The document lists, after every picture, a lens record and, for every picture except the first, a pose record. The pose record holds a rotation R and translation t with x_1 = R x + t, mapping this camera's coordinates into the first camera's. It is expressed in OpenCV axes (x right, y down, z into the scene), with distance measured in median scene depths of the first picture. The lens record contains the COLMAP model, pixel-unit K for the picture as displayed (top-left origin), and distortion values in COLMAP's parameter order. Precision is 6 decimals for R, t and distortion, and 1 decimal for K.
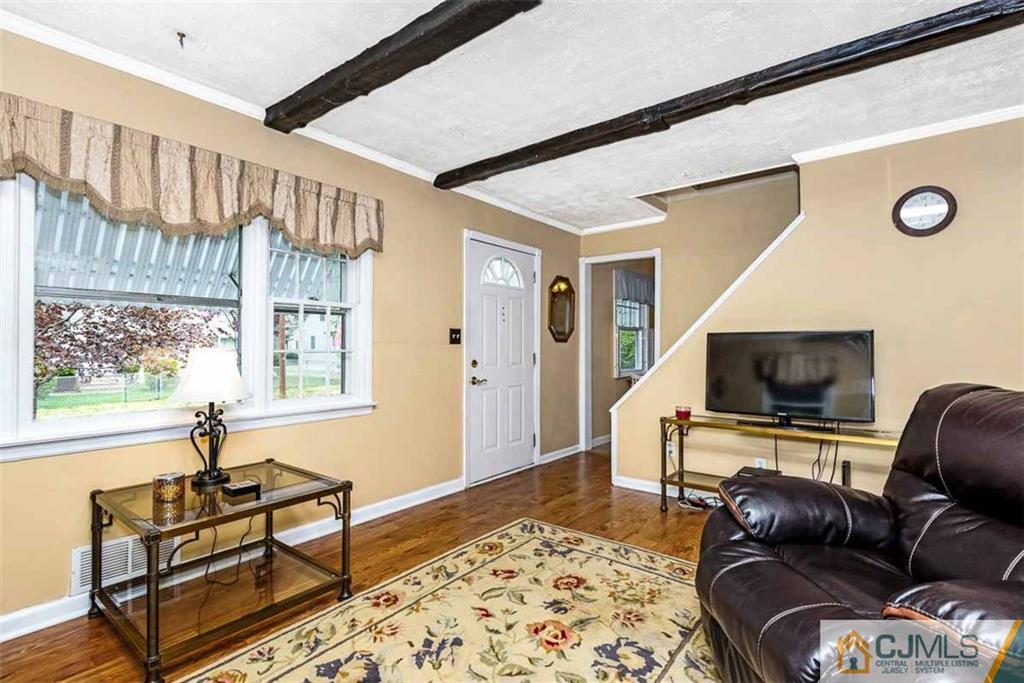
lens RADIAL K [[524.1, 0, 462.1], [0, 524.1, 344.0], [0, 0, 1]] dist [0.015240, 0.000083]
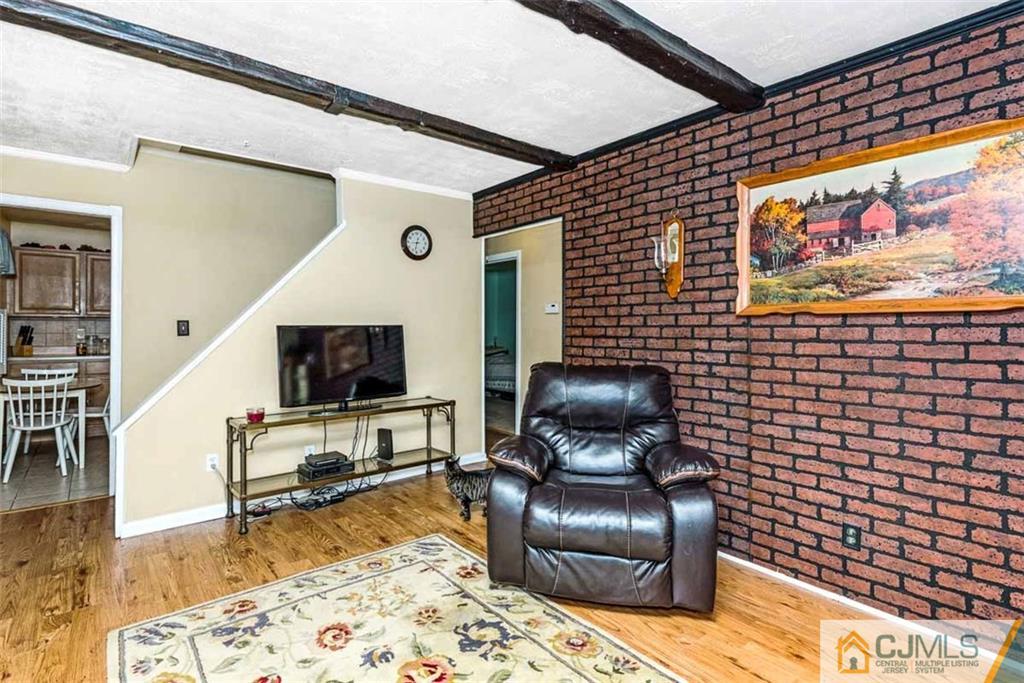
lens RADIAL K [[523.4, 0, 540.7], [0, 523.4, 327.1], [0, 0, 1]] dist [0.020606, -0.003860]
pose [[0.110976, -0.000302, 0.993823, -0.537479], [-0.006893, 0.999976, 0.001074, -0.028771], [-0.993799, -0.006970, 0.110971, 0.552394]]
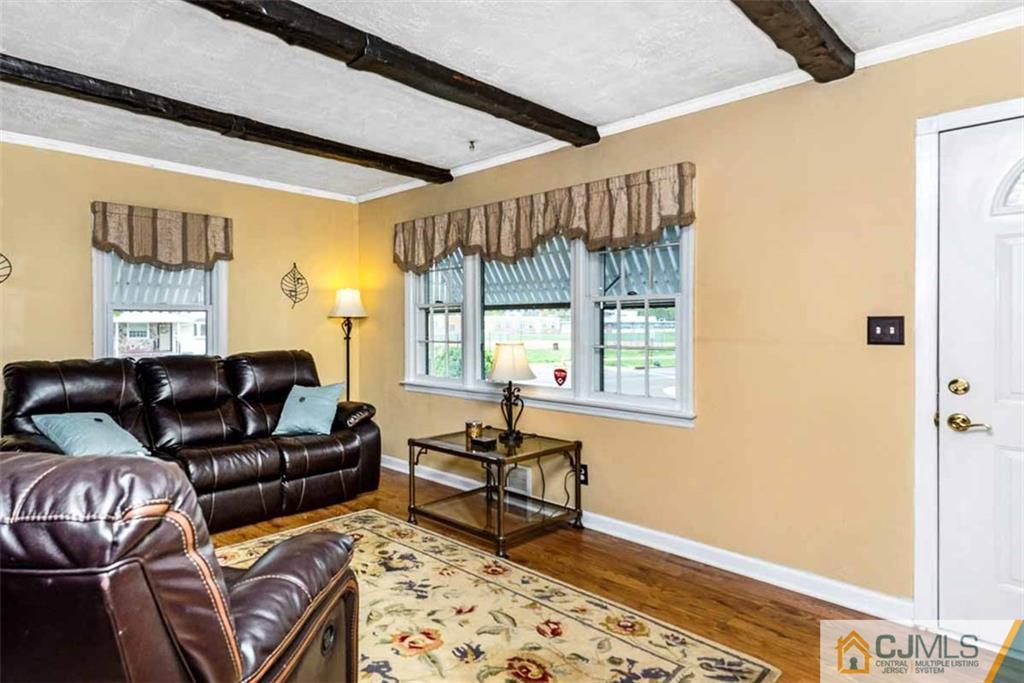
lens RADIAL K [[556.0, 0, 413.8], [0, 556.0, 331.1], [0, 0, 1]] dist [0.024307, -0.000455]
pose [[-0.152650, 0.004589, -0.988270, 0.935472], [0.002699, 0.999987, 0.004226, -0.026344], [0.988277, -0.002022, -0.152661, 0.895321]]
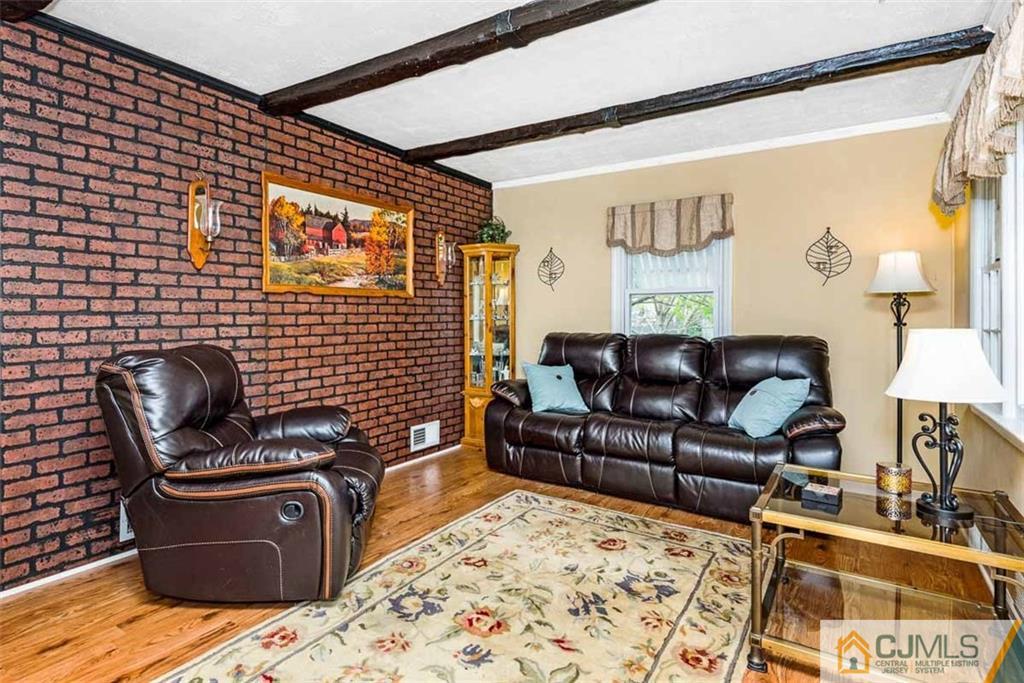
lens RADIAL K [[523.4, 0, 469.1], [0, 523.4, 316.4], [0, 0, 1]] dist [0.020606, -0.003860]
pose [[-0.990662, -0.007972, -0.136110, 0.256057], [-0.008377, 0.999962, 0.002402, -0.005929], [0.136085, 0.003519, -0.990691, 1.509636]]
